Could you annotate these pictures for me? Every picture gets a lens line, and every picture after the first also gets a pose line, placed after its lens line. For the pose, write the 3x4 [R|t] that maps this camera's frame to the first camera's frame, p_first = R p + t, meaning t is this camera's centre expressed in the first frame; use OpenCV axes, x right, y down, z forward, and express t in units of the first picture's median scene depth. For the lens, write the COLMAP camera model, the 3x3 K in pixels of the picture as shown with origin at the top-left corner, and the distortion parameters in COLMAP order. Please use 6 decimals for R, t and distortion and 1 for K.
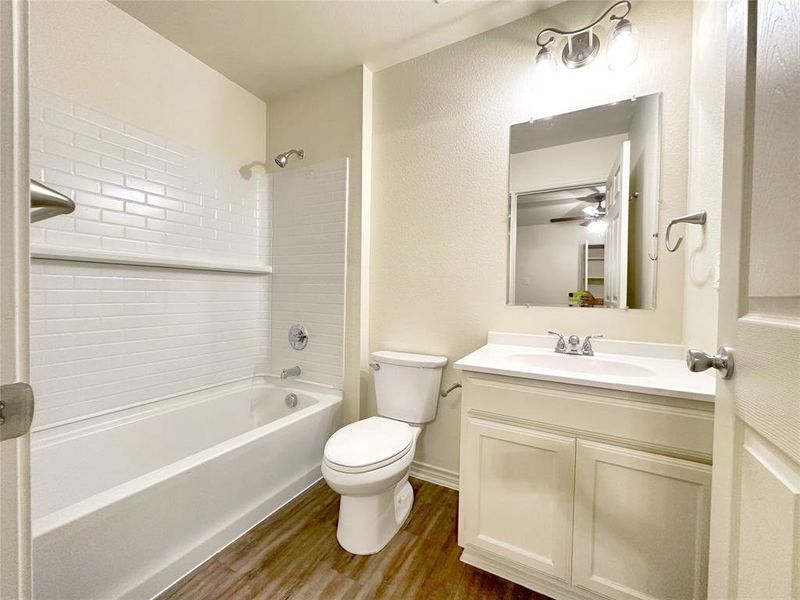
lens RADIAL K [[318.1, 0, 400.0], [0, 318.1, 300.0], [0, 0, 1]] dist [-0.002226, 0.000290]
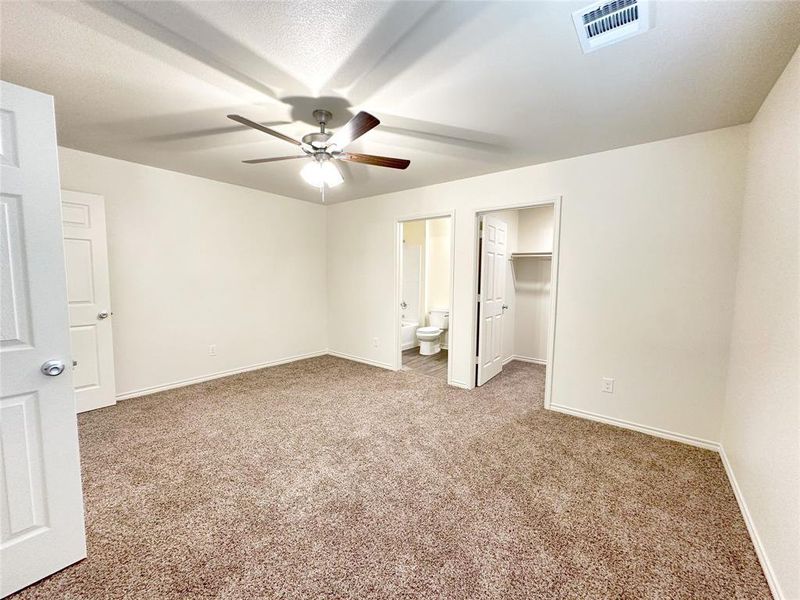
lens RADIAL K [[318.1, 0, 400.0], [0, 318.1, 300.0], [0, 0, 1]] dist [-0.002226, 0.000290]
pose [[0.982571, 0.009390, -0.185653, 0.230275], [0.001106, 0.998410, 0.056350, -0.113014], [0.185887, -0.055573, 0.980998, -2.271345]]
